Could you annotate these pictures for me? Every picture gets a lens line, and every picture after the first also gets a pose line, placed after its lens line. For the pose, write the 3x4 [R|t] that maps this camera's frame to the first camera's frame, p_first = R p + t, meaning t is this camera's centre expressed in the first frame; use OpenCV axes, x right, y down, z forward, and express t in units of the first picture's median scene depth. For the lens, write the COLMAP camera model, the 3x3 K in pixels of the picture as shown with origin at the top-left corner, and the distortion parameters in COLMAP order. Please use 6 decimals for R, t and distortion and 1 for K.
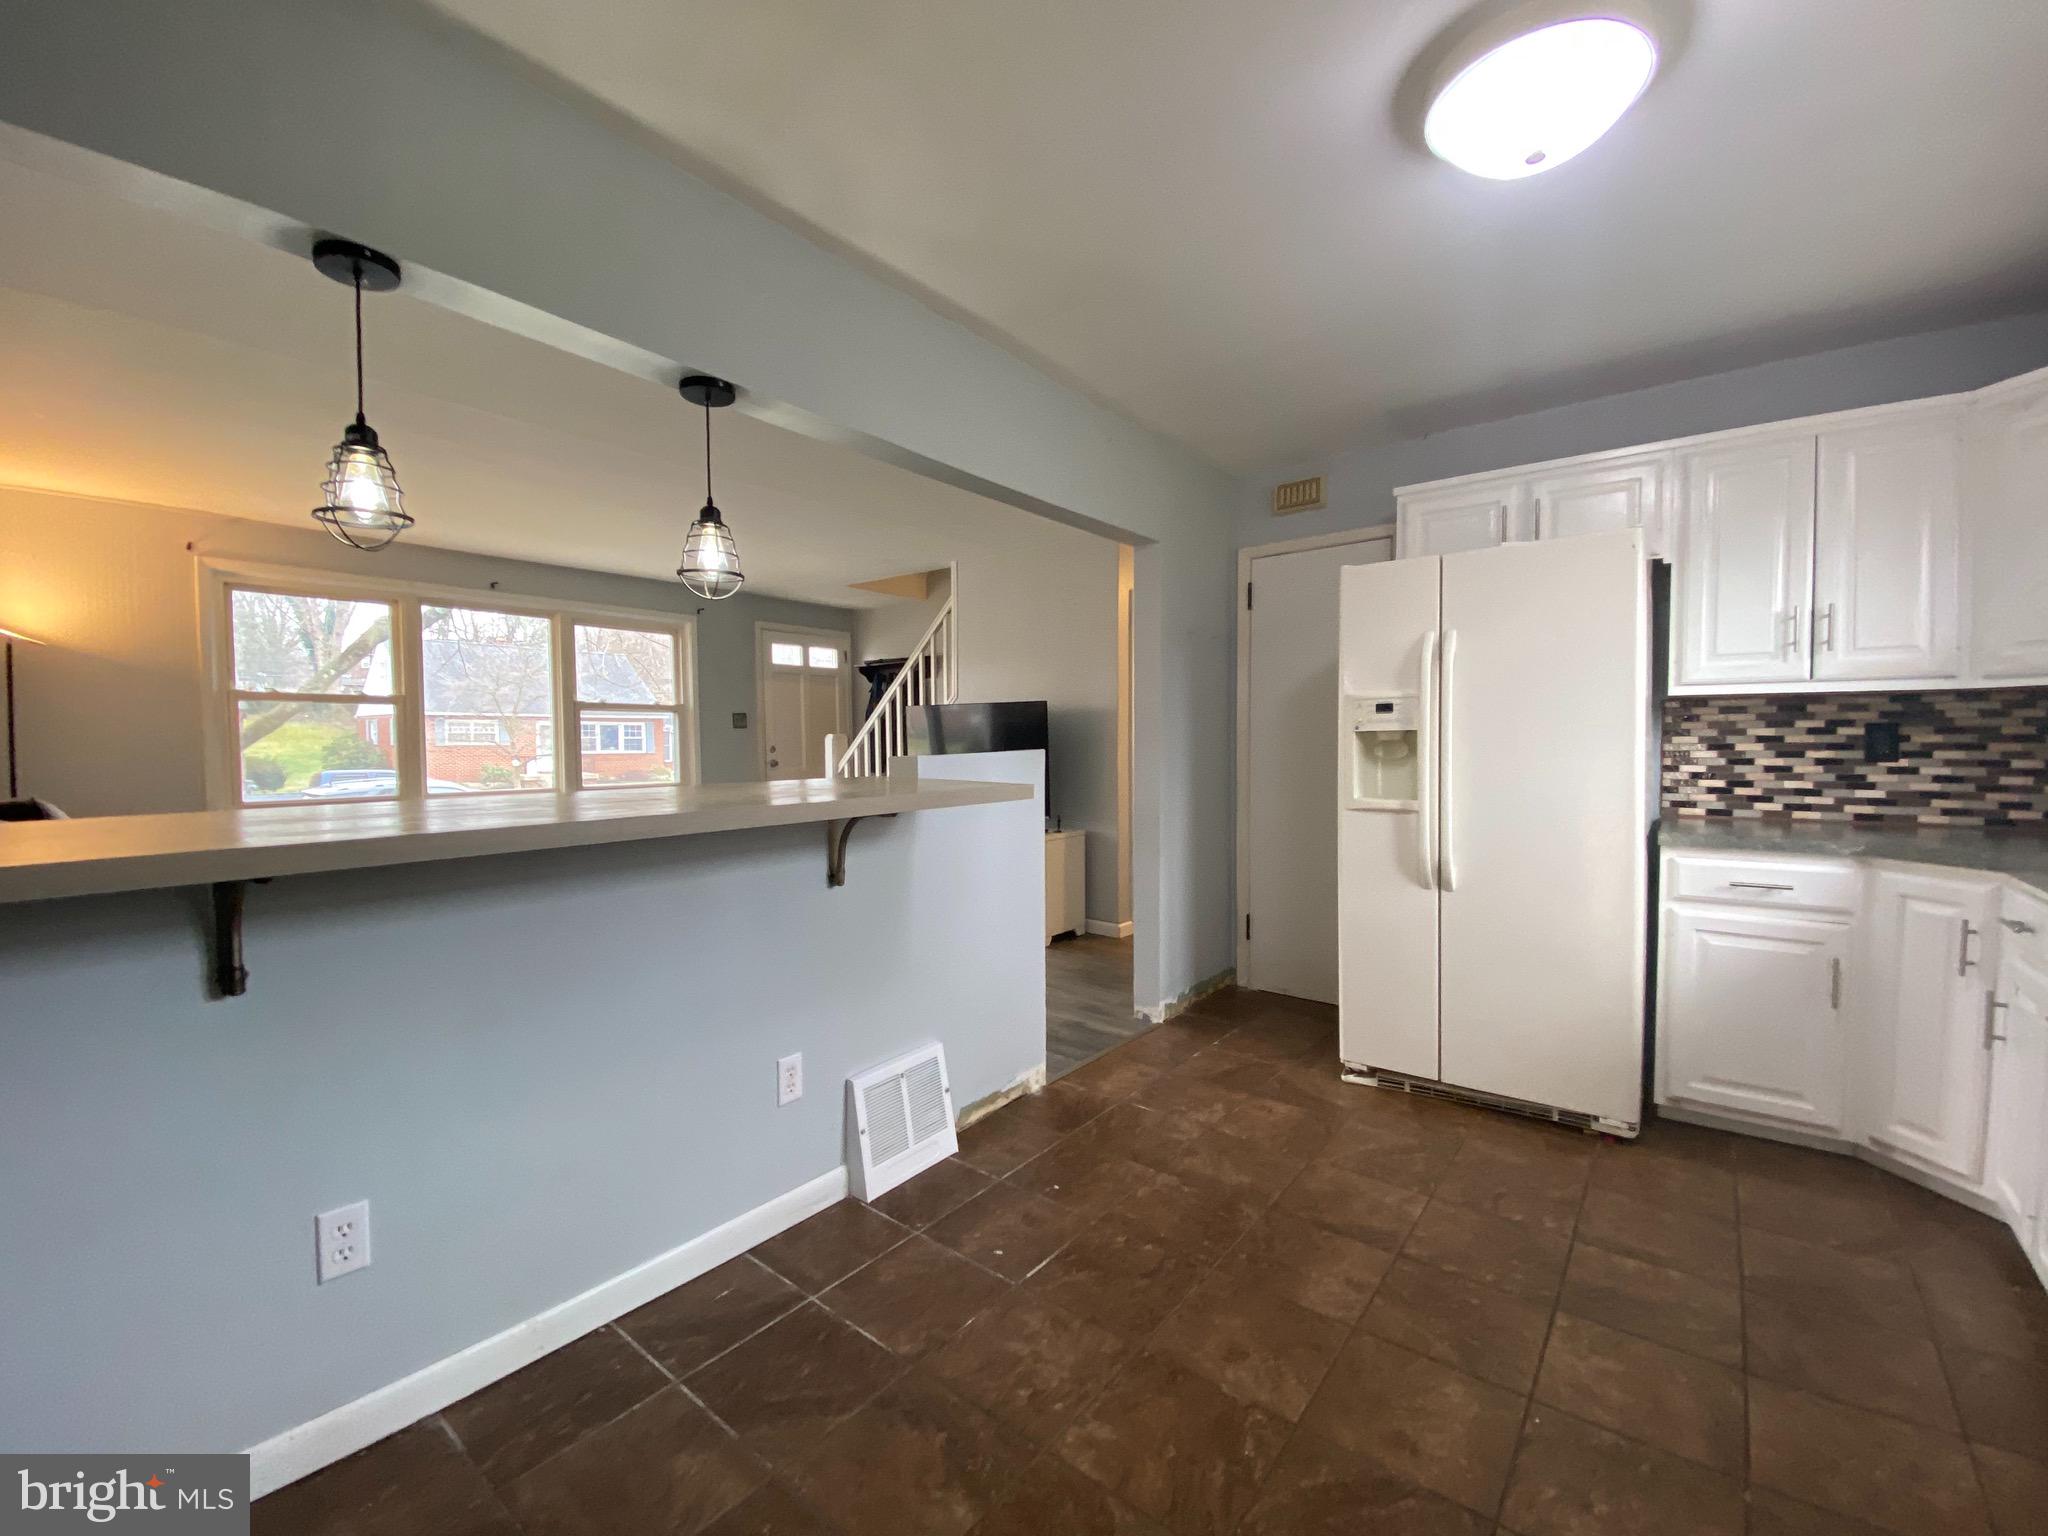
lens RADIAL K [[835.9, 0, 1028.9], [0, 835.9, 773.0], [0, 0, 1]] dist [0.036979, -0.030124]
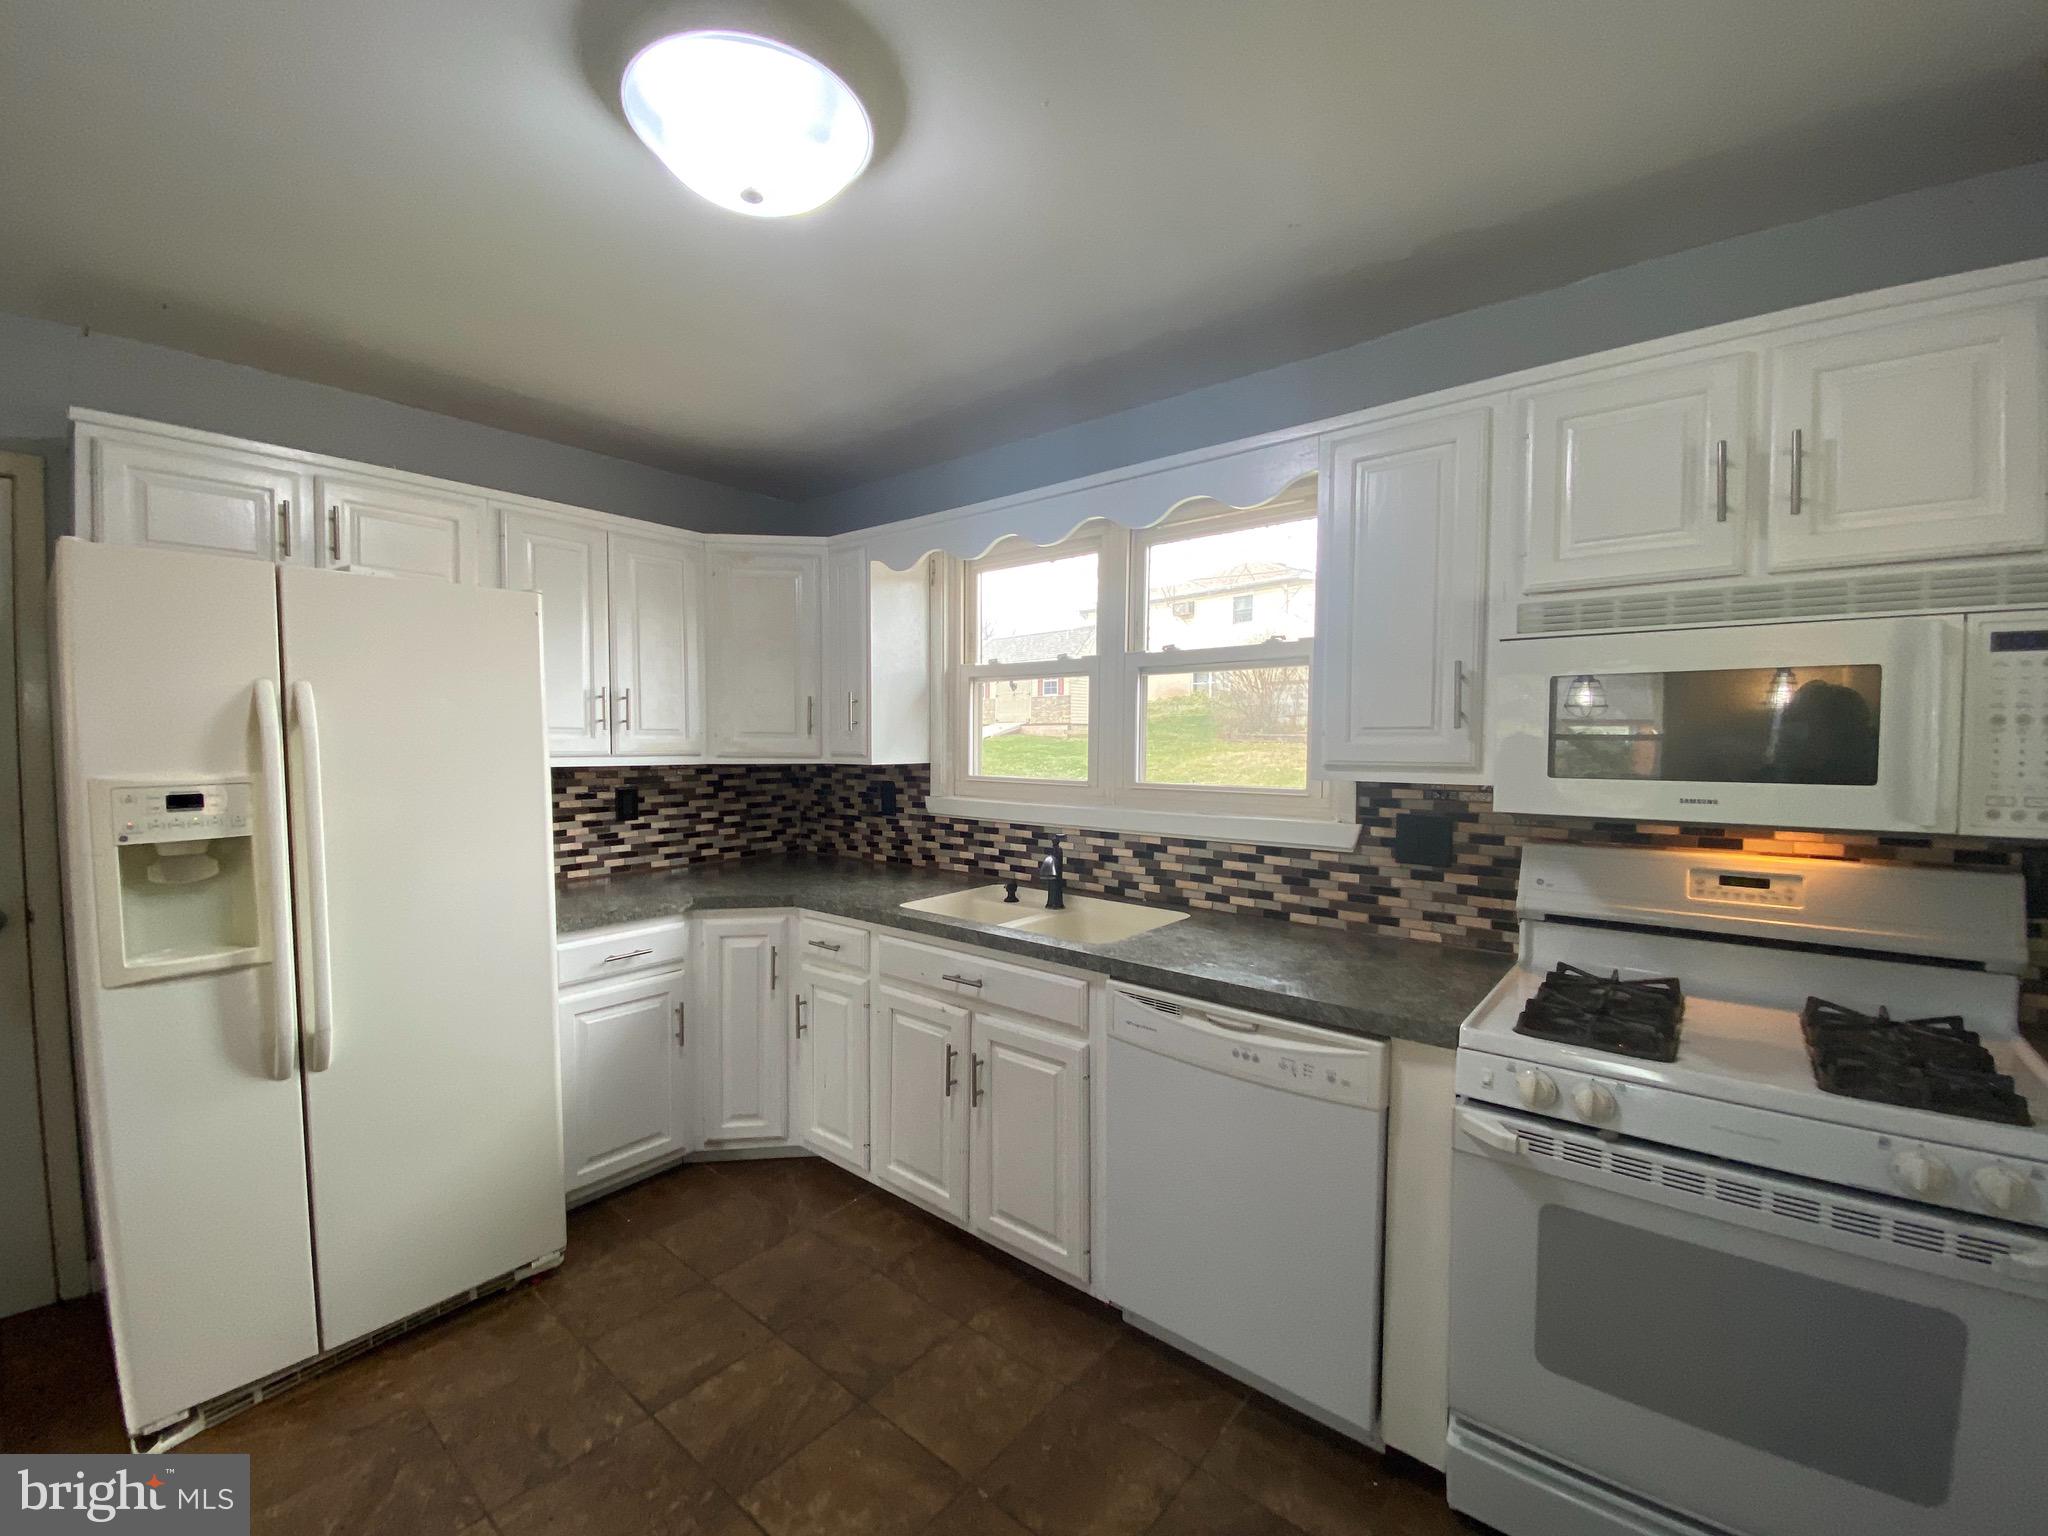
lens RADIAL K [[835.9, 0, 1028.9], [0, 835.9, 773.0], [0, 0, 1]] dist [0.036979, -0.030124]
pose [[0.033904, -0.030860, 0.998949, -0.149091], [0.039654, 0.998778, 0.029509, -0.094399], [-0.998638, 0.038611, 0.035086, 0.401215]]
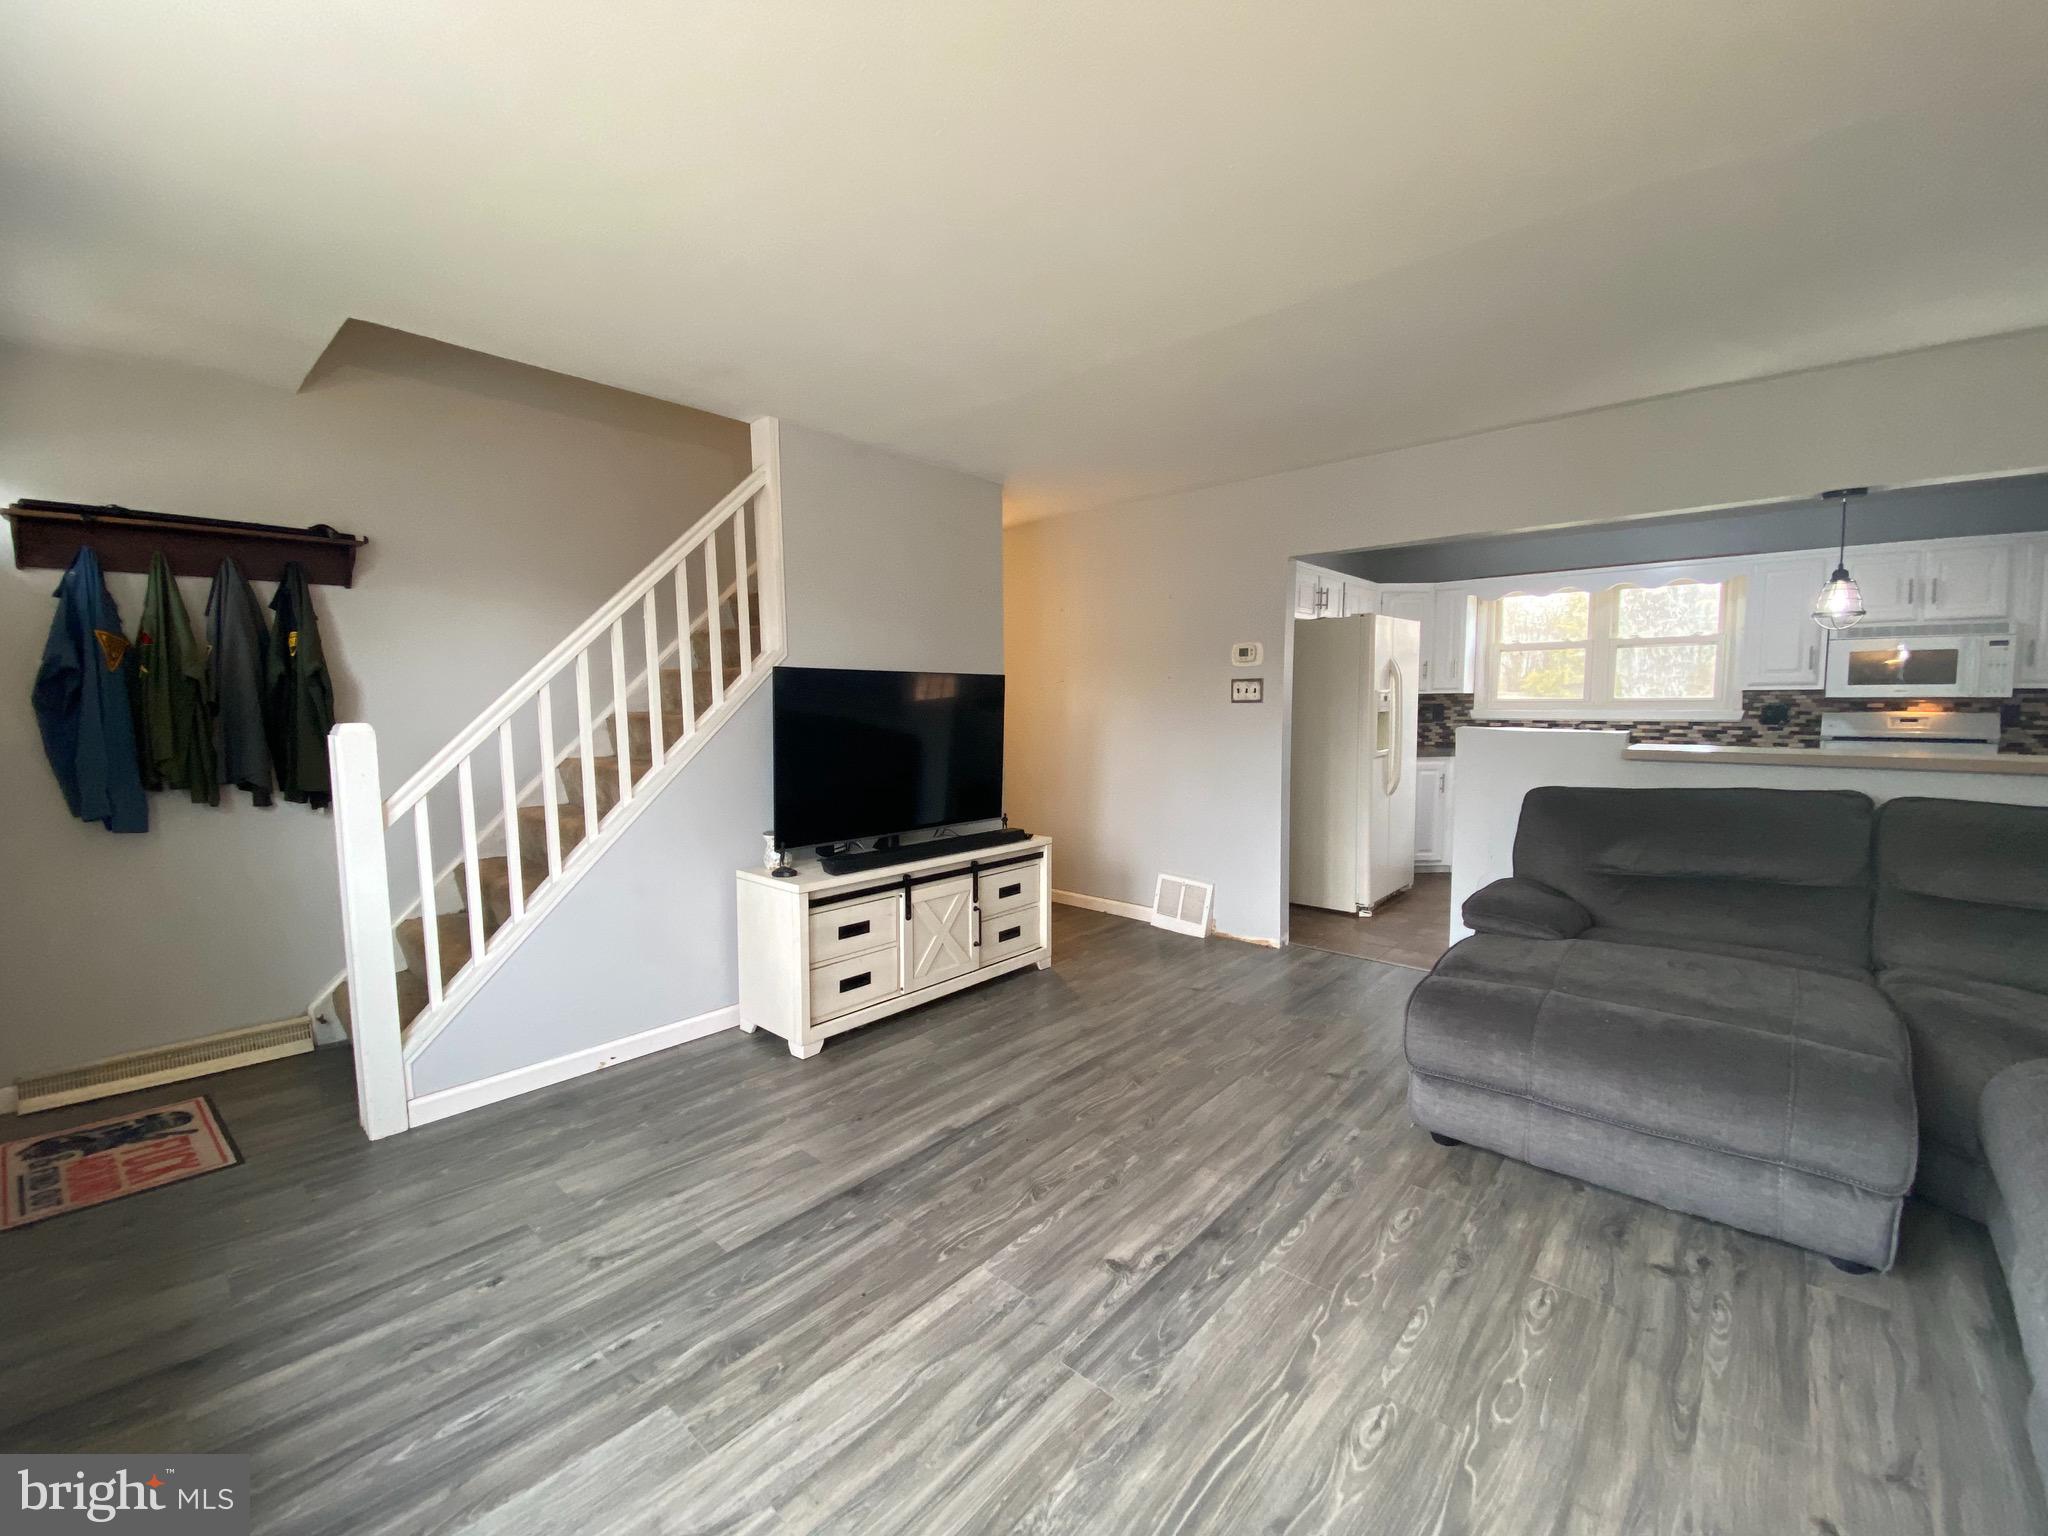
lens RADIAL K [[835.9, 0, 1028.9], [0, 835.9, 773.0], [0, 0, 1]] dist [0.036979, -0.030124]
pose [[0.047512, -0.075727, 0.995996, -1.442409], [0.052463, 0.995935, 0.073220, -0.095754], [-0.997492, 0.048774, 0.051292, 1.731411]]
